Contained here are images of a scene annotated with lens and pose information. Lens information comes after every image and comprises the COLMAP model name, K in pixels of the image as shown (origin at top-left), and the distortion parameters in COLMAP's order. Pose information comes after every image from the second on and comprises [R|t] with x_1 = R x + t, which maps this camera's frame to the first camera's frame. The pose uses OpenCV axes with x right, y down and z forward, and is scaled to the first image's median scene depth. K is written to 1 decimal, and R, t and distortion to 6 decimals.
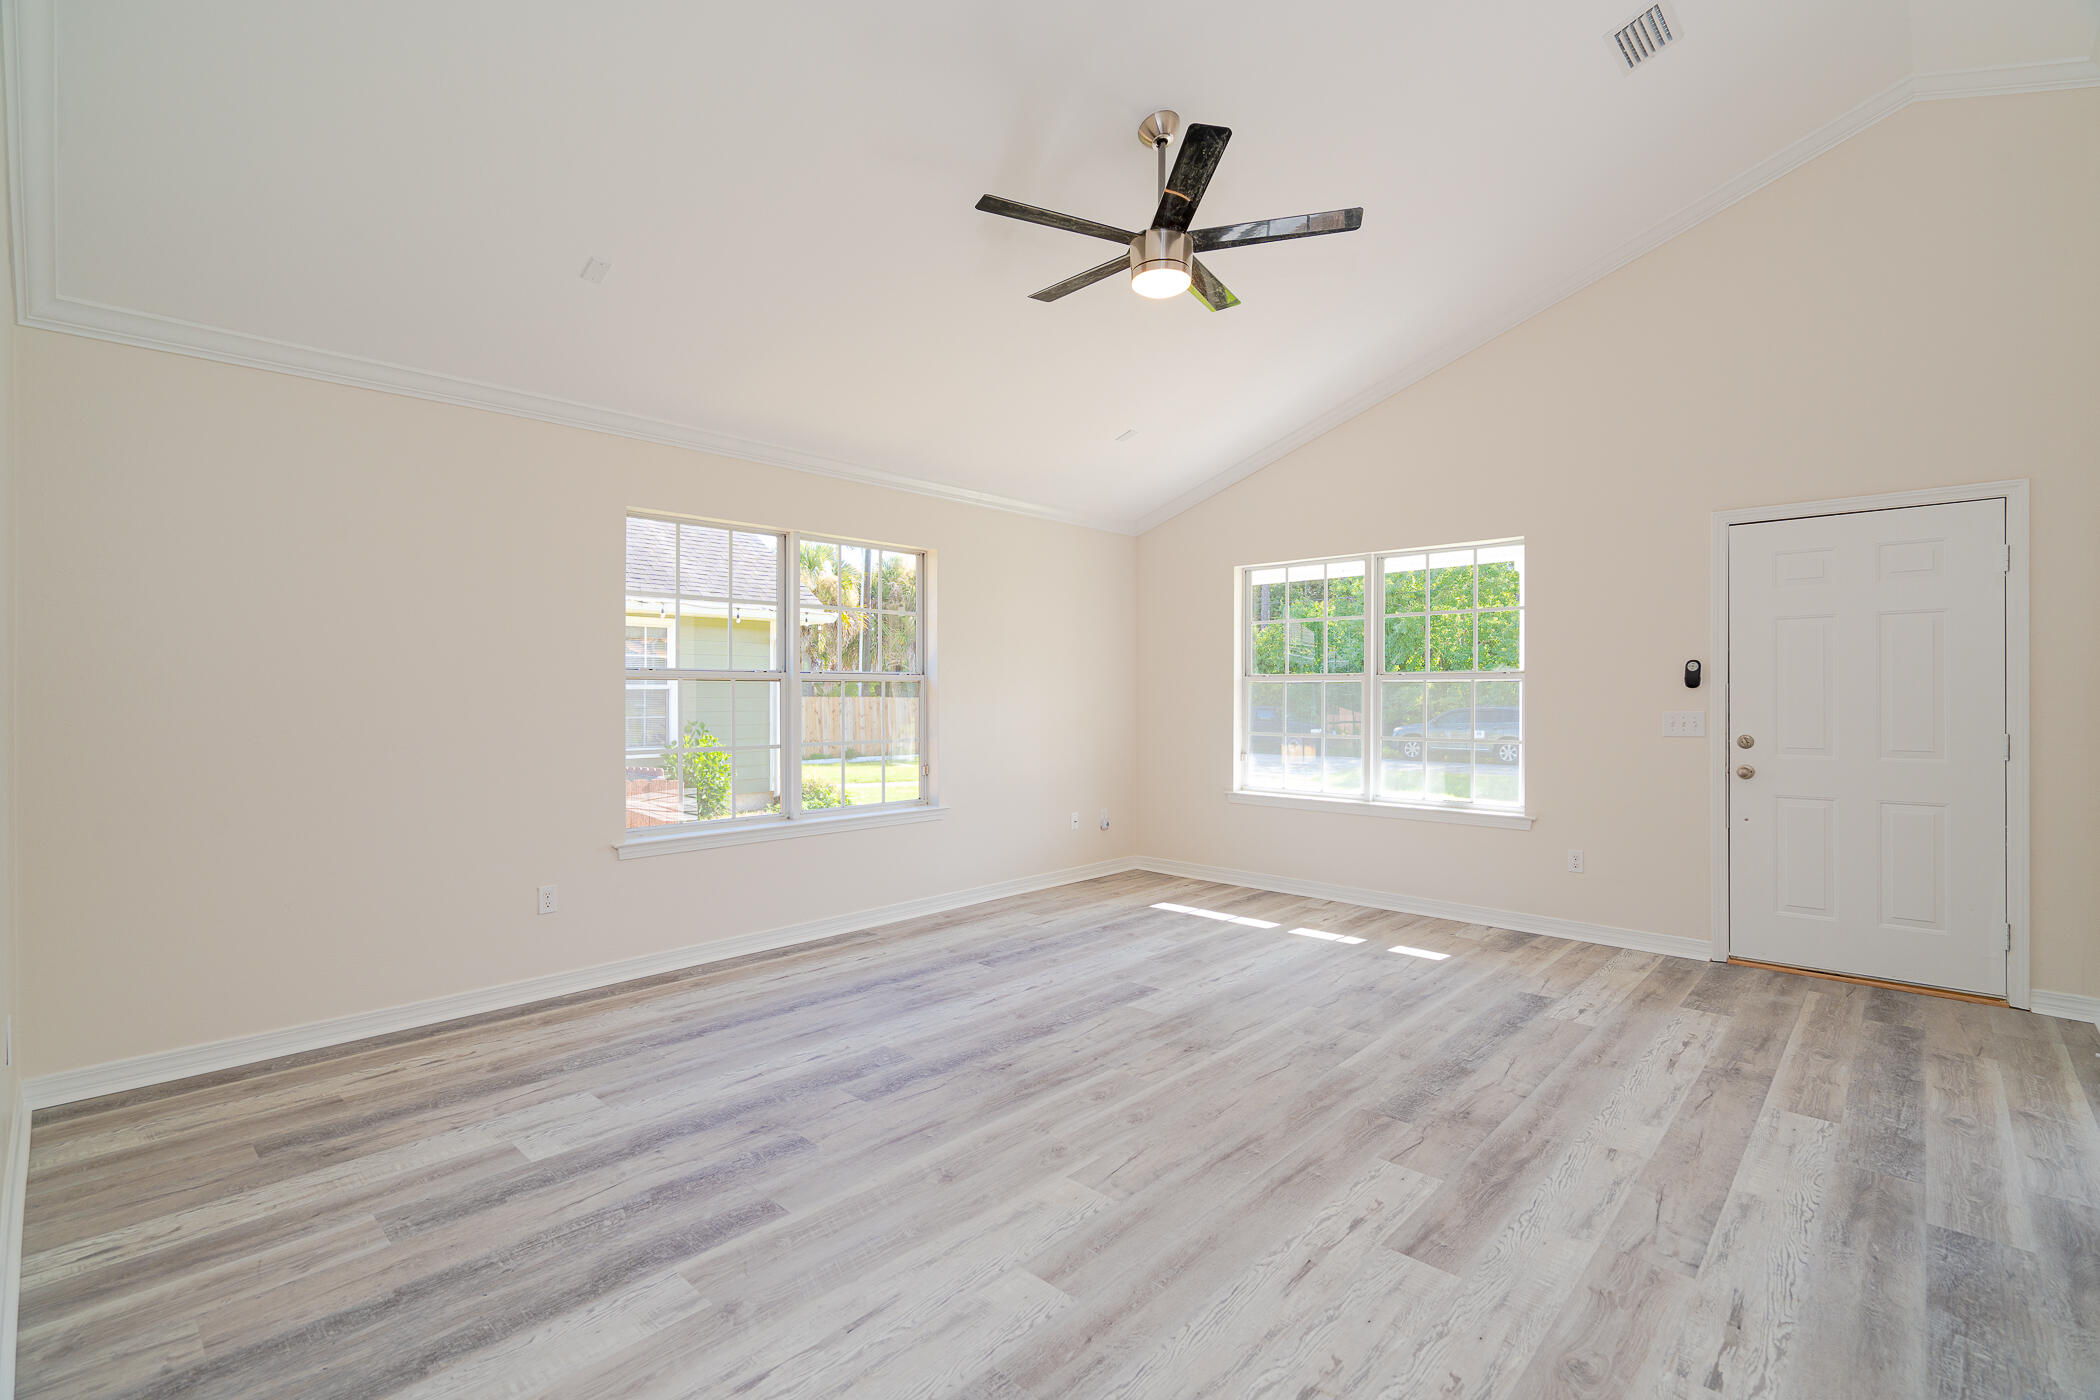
lens RADIAL K [[948.2, 0, 1053.6], [0, 948.2, 695.0], [0, 0, 1]] dist [-0.001778, 0.001228]
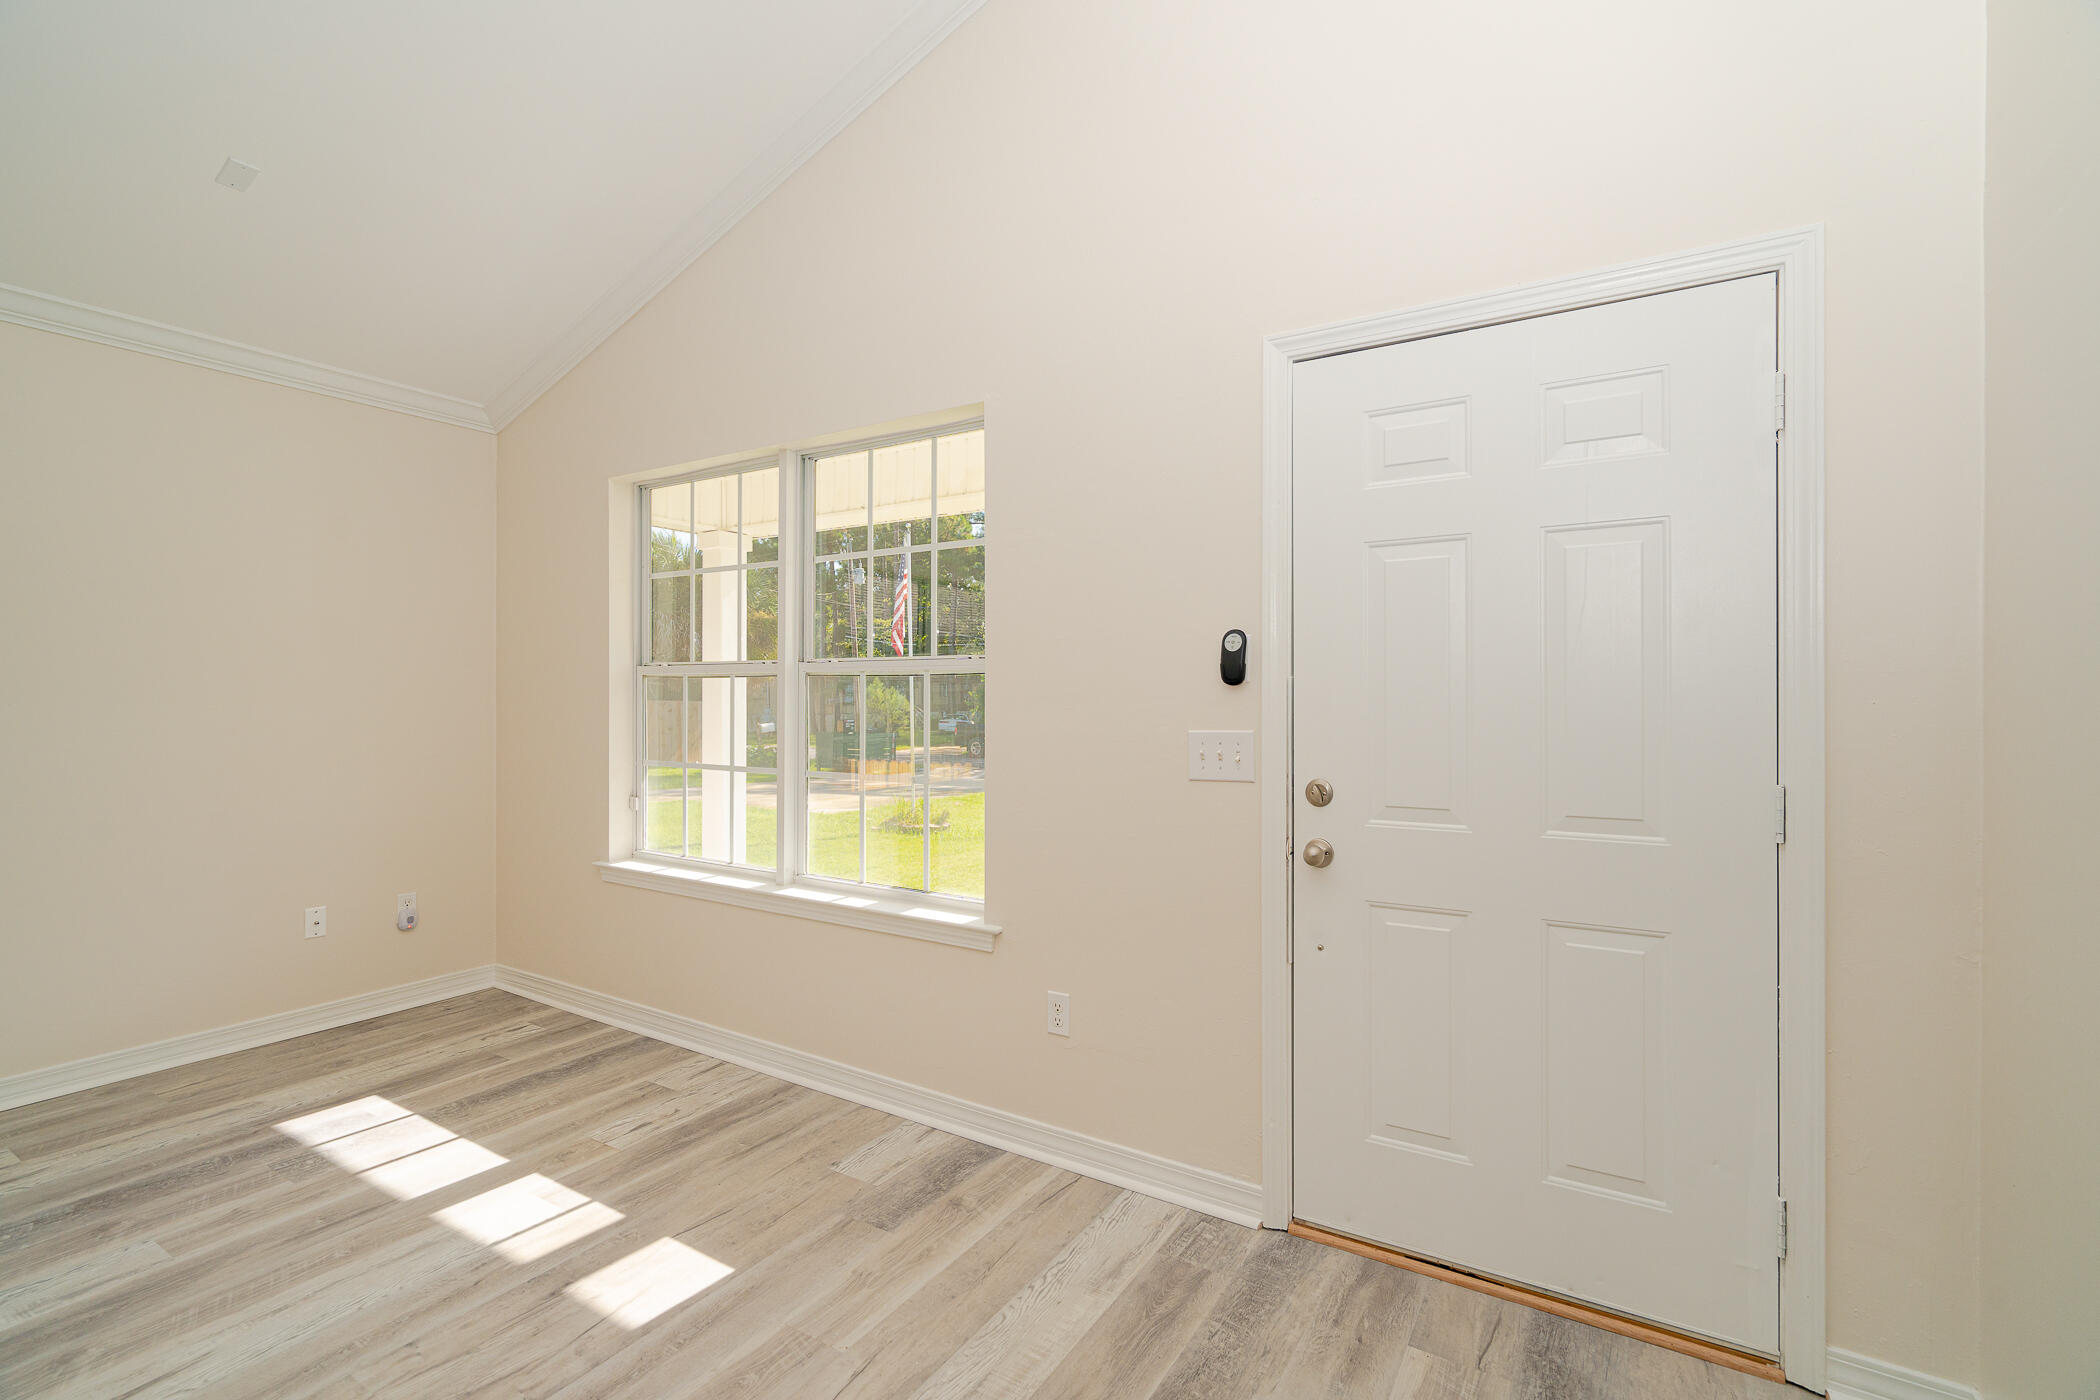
lens RADIAL K [[948.2, 0, 1059.1], [0, 948.2, 696.4], [0, 0, 1]] dist [-0.001778, 0.001228]
pose [[0.980158, 0.002528, 0.198200, 0.485047], [-0.002452, 0.999997, -0.000626, -0.000808], [-0.198201, 0.000128, 0.980161, 0.525076]]
